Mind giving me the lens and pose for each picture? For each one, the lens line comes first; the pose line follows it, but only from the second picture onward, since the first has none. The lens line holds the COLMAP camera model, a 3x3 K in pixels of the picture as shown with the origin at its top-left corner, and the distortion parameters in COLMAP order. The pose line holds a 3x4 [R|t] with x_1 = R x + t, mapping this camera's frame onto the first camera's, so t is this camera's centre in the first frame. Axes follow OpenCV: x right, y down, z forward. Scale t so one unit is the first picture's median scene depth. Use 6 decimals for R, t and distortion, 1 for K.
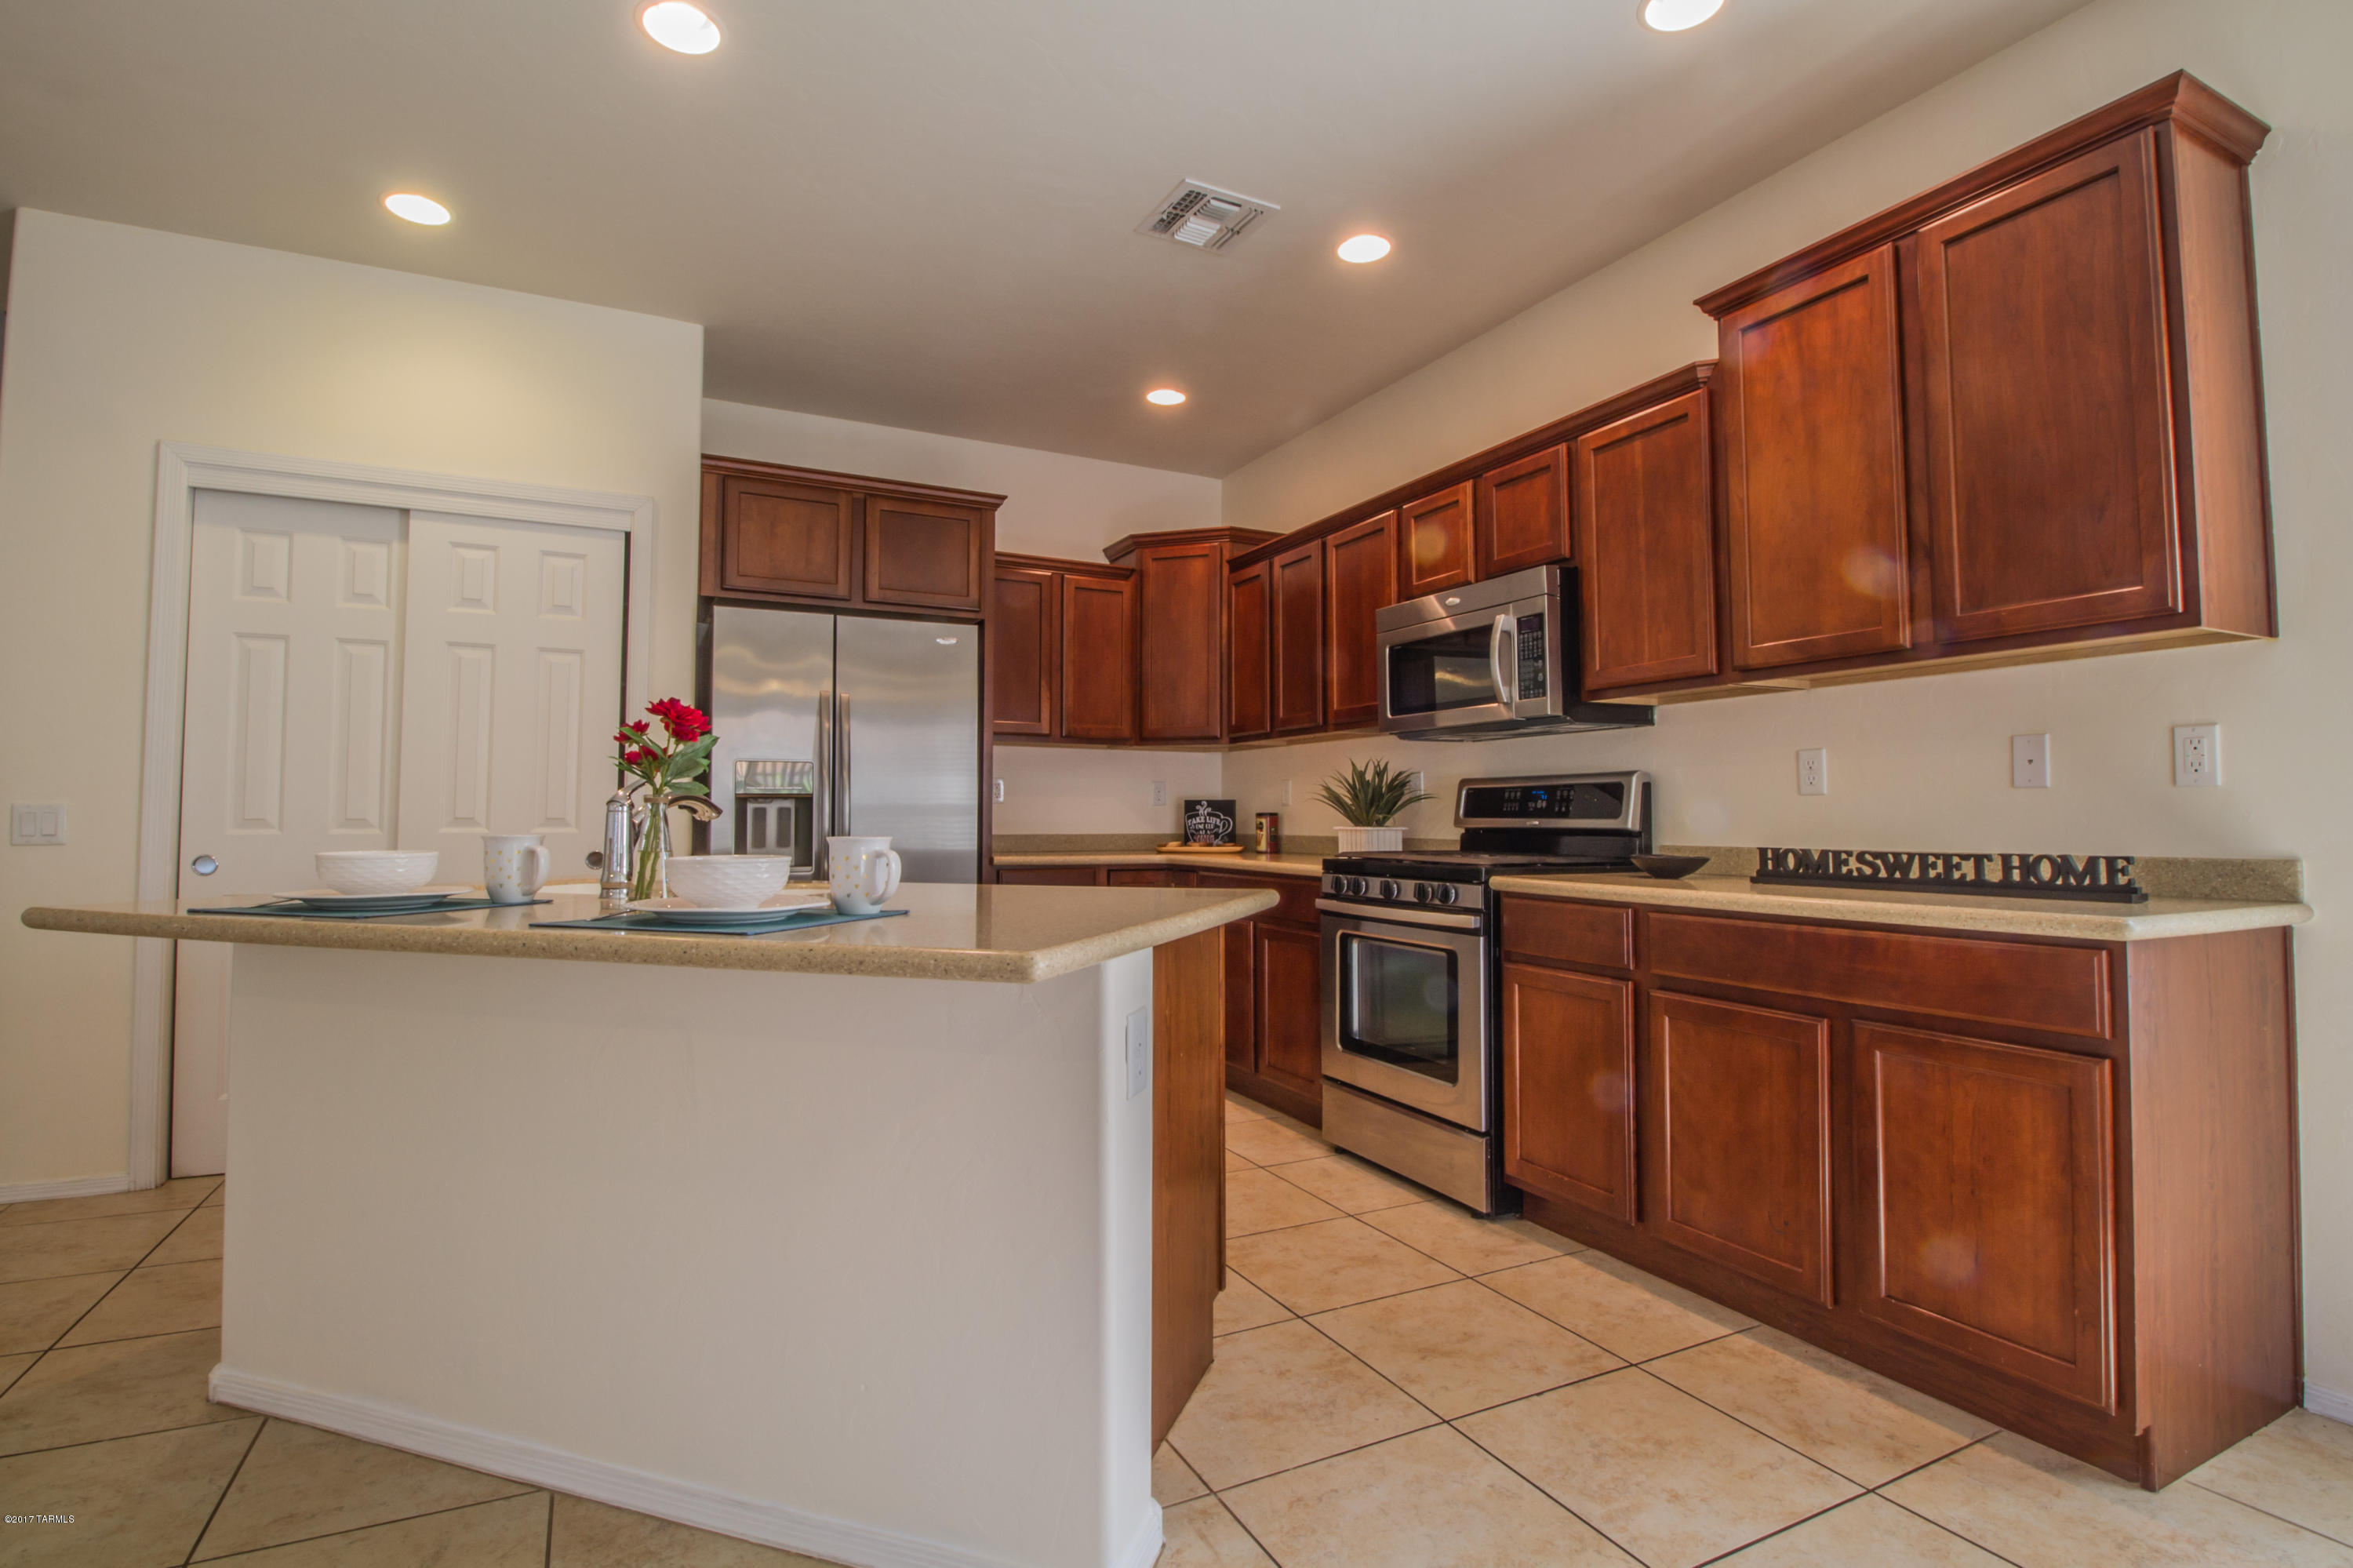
lens RADIAL K [[1109.6, 0, 1166.1], [0, 1109.6, 769.8], [0, 0, 1]] dist [-0.000770, -0.012554]
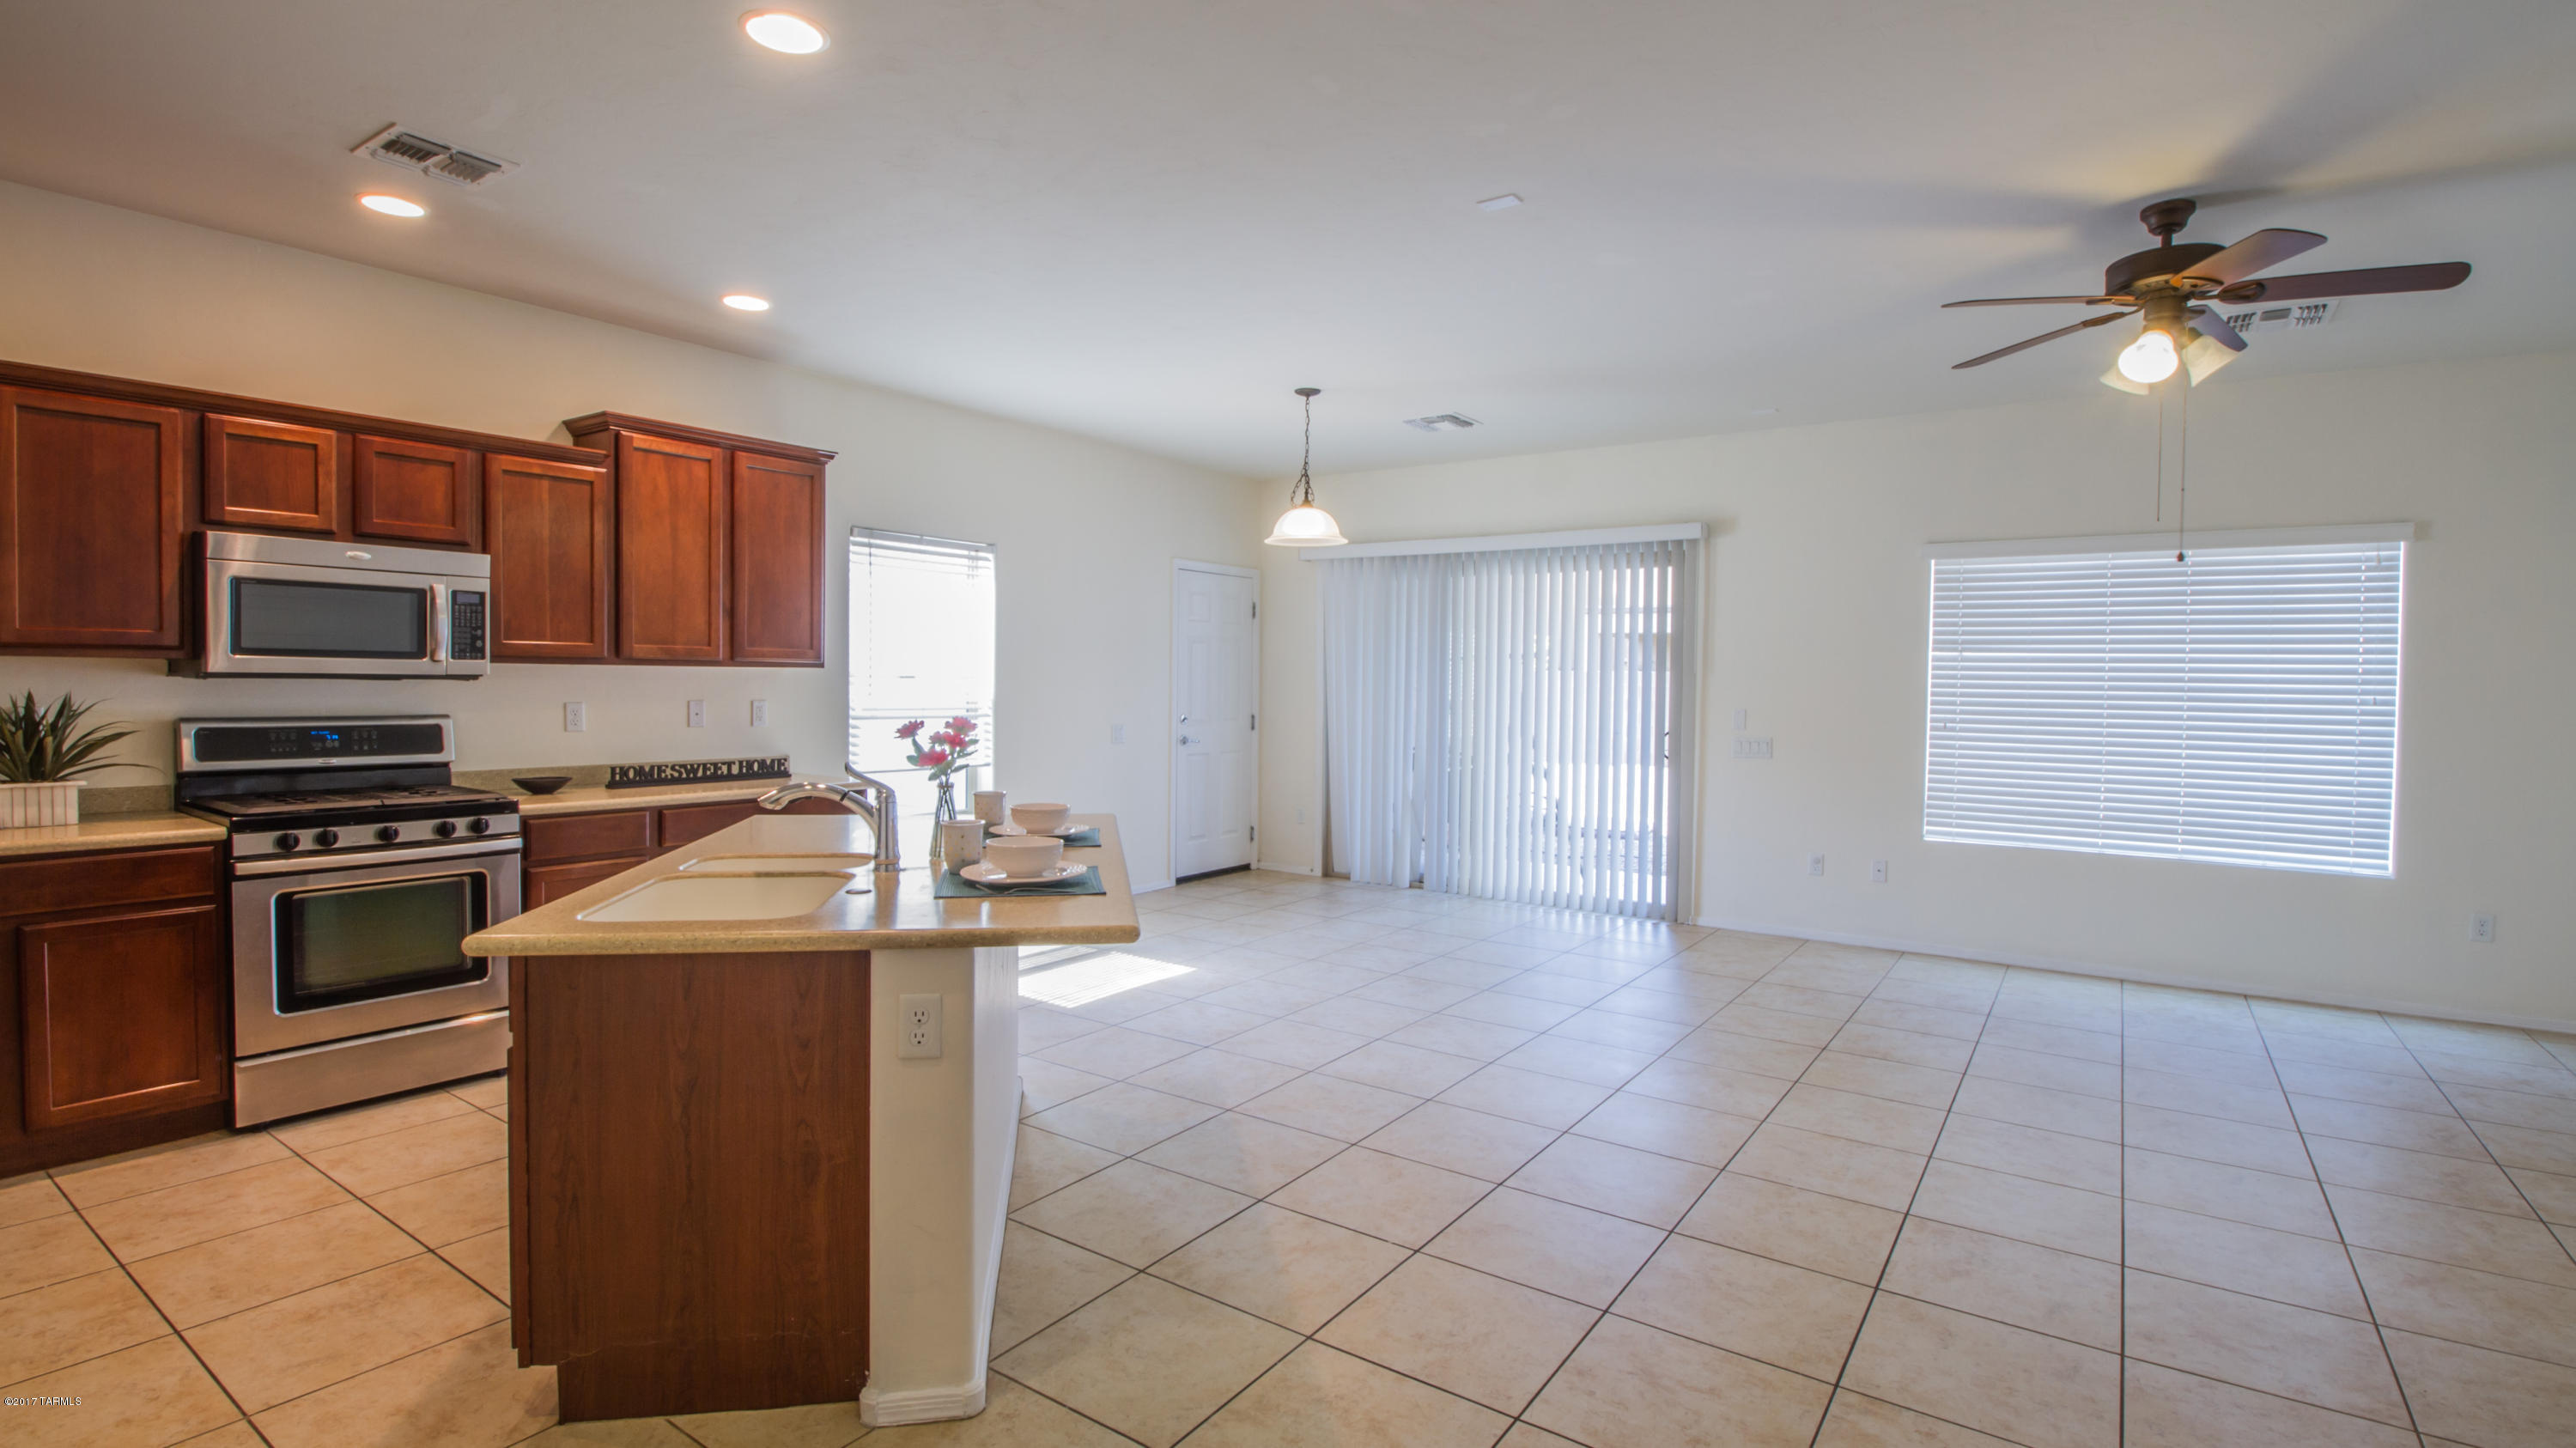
lens RADIAL K [[1197.3, 0, 1290.6], [0, 1197.3, 714.6], [0, 0, 1]] dist [-0.000577, -0.000084]
pose [[-0.478906, -0.033984, 0.877208, -1.276270], [-0.053188, 0.998538, 0.009646, -0.065555], [-0.876254, -0.042038, -0.480013, 0.846467]]
